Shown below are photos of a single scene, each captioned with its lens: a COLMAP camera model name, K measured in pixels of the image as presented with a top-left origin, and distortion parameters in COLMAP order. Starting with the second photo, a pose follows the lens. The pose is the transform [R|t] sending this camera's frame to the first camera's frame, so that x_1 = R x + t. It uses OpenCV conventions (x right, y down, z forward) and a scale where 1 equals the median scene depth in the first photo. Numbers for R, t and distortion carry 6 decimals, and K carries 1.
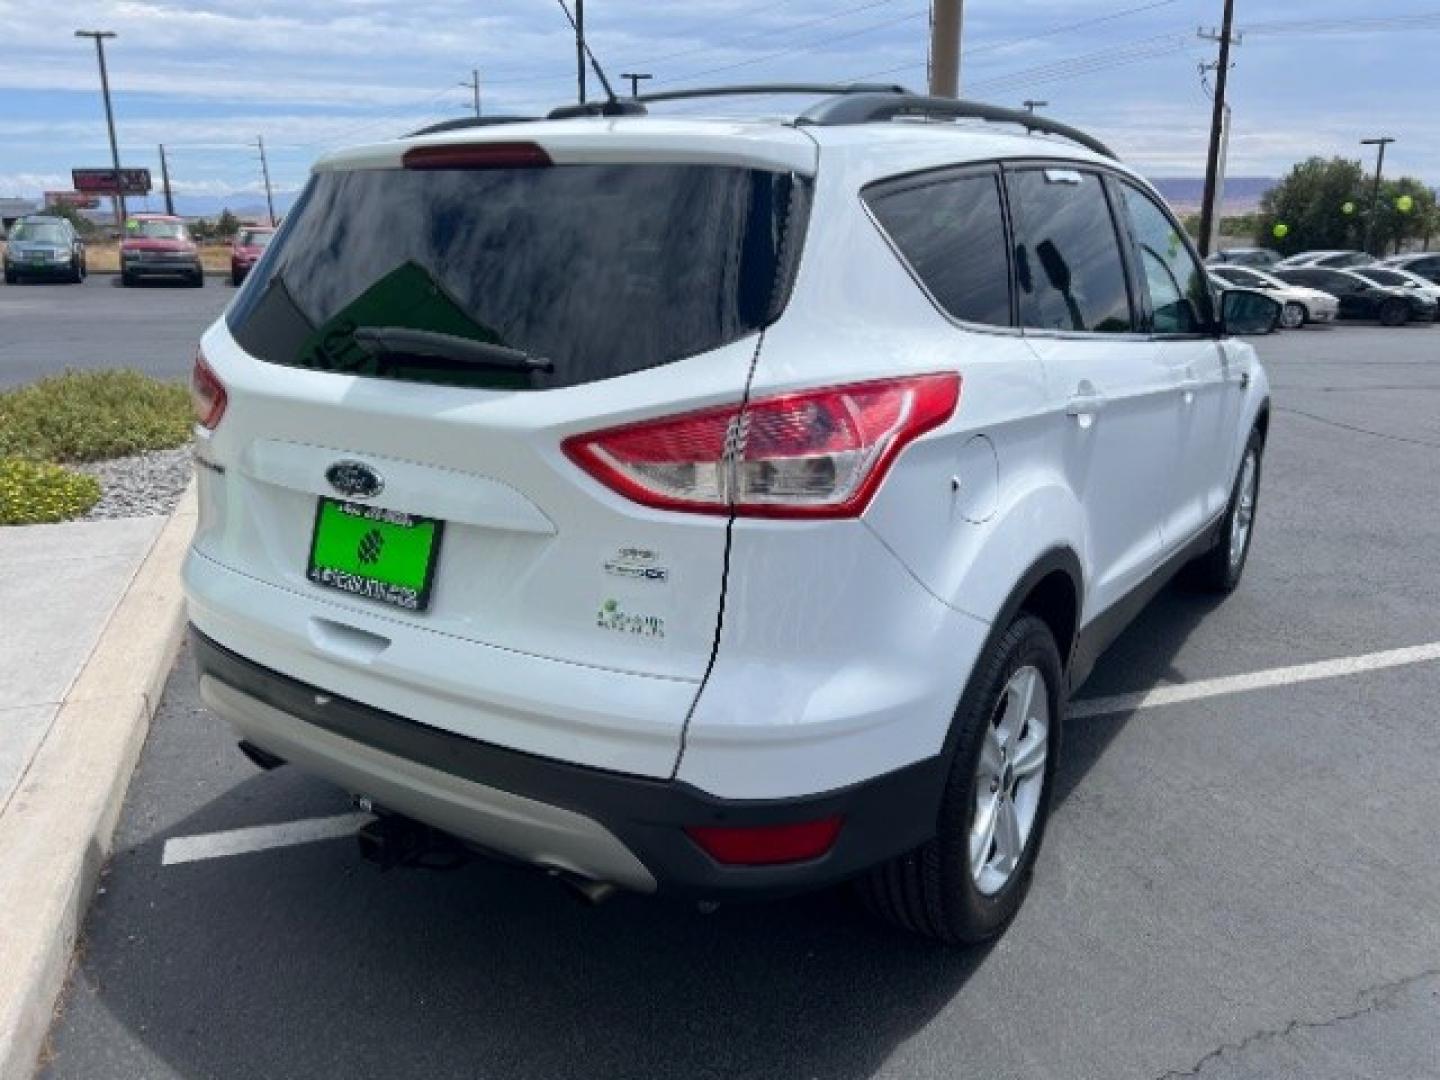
lens RADIAL K [[1097.5, 0, 723.7], [0, 1097.5, 543.6], [0, 0, 1]] dist [0.062920, -0.069566]
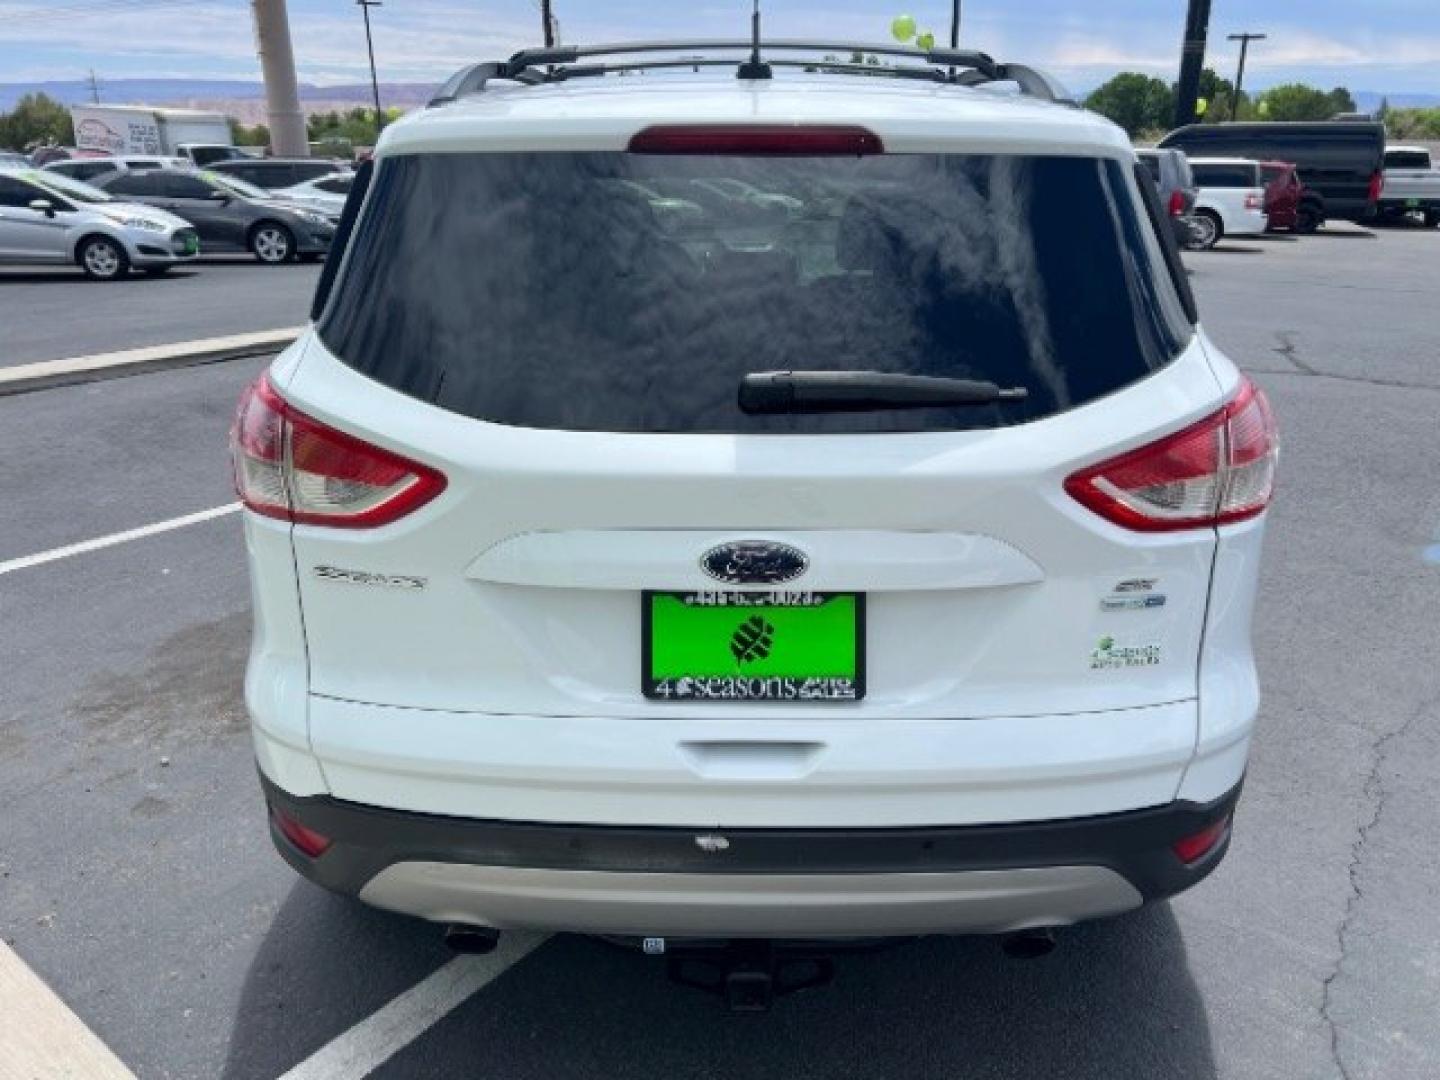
lens RADIAL K [[1097.5, 0, 723.7], [0, 1097.5, 543.6], [0, 0, 1]] dist [0.062920, -0.069566]
pose [[0.831561, -0.188575, 0.522441, -0.762673], [0.146310, 0.981751, 0.121483, -0.170969], [-0.535816, -0.024582, 0.843977, 0.337334]]
